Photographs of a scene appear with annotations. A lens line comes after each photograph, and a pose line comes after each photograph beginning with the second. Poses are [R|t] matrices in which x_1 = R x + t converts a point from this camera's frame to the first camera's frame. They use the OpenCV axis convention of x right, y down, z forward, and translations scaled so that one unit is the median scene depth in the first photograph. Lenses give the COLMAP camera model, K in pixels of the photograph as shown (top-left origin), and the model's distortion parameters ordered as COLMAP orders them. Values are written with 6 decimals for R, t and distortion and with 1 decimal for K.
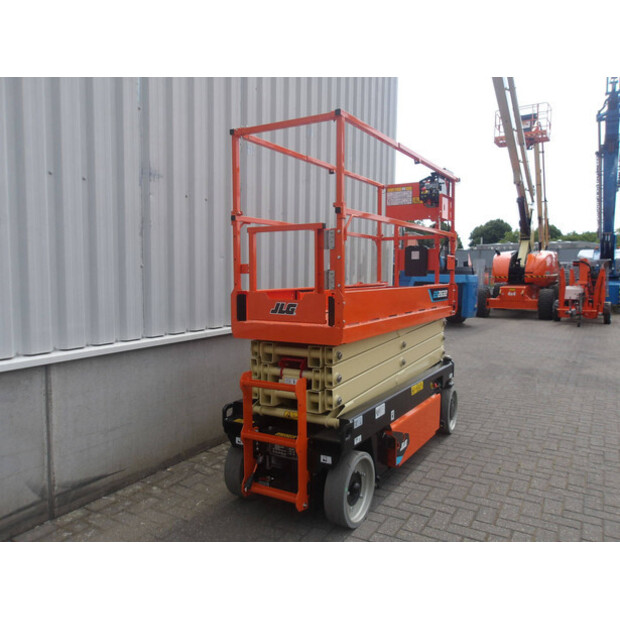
lens RADIAL K [[504.7, 0, 310.9], [0, 504.7, 310.6], [0, 0, 1]] dist [0.002609, -0.002135]
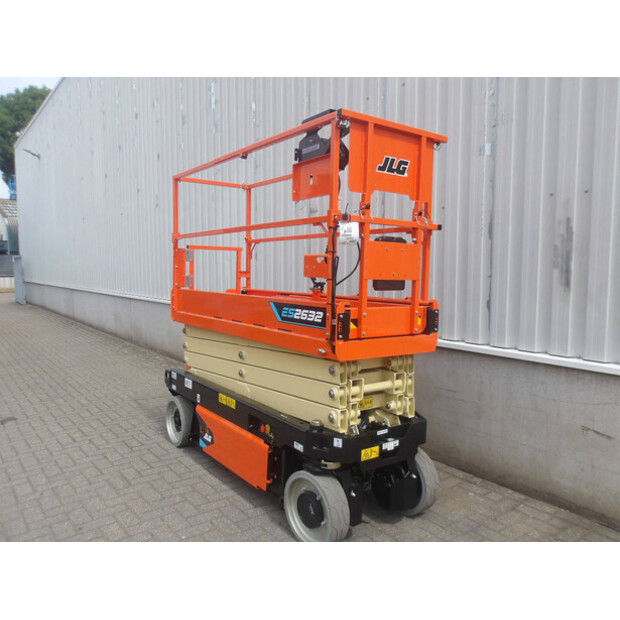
lens RADIAL K [[504.7, 0, 313.7], [0, 504.7, 308.9], [0, 0, 1]] dist [0.002609, -0.002135]
pose [[-0.386258, 0.063979, -0.920169, 1.158438], [-0.082617, 0.991182, 0.103597, -0.148468], [0.918683, 0.116037, -0.377566, 1.708947]]
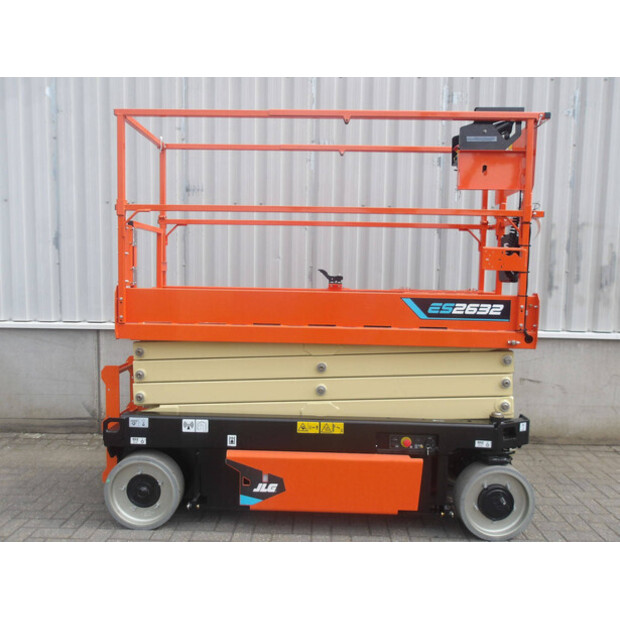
lens RADIAL K [[504.7, 0, 310.3], [0, 504.7, 308.1], [0, 0, 1]] dist [0.002609, -0.002135]
pose [[0.494686, 0.068456, -0.866371, 0.960375], [-0.083454, 0.996028, 0.031050, -0.050705], [0.865056, 0.056942, 0.498434, 0.696901]]
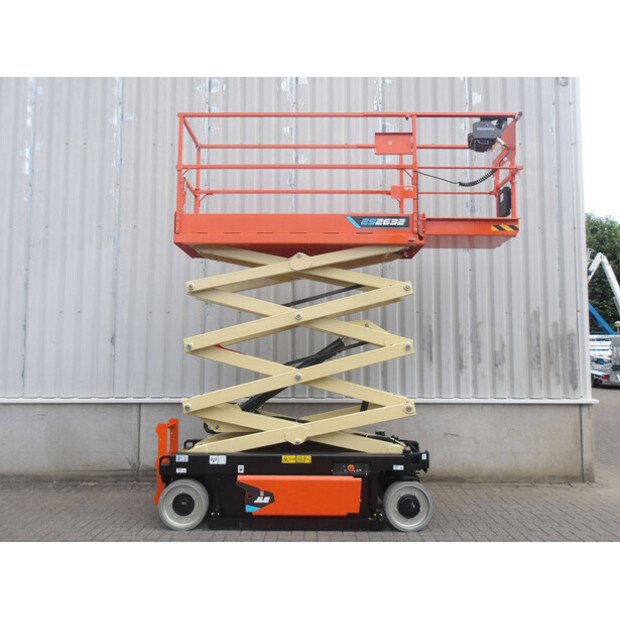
lens RADIAL K [[504.7, 0, 309.9], [0, 504.7, 308.1], [0, 0, 1]] dist [0.002609, -0.002135]
pose [[0.508273, -0.074751, -0.857946, 1.461273], [-0.066405, 0.989858, -0.125584, -0.059130], [0.858632, 0.120803, 0.498154, 0.451420]]
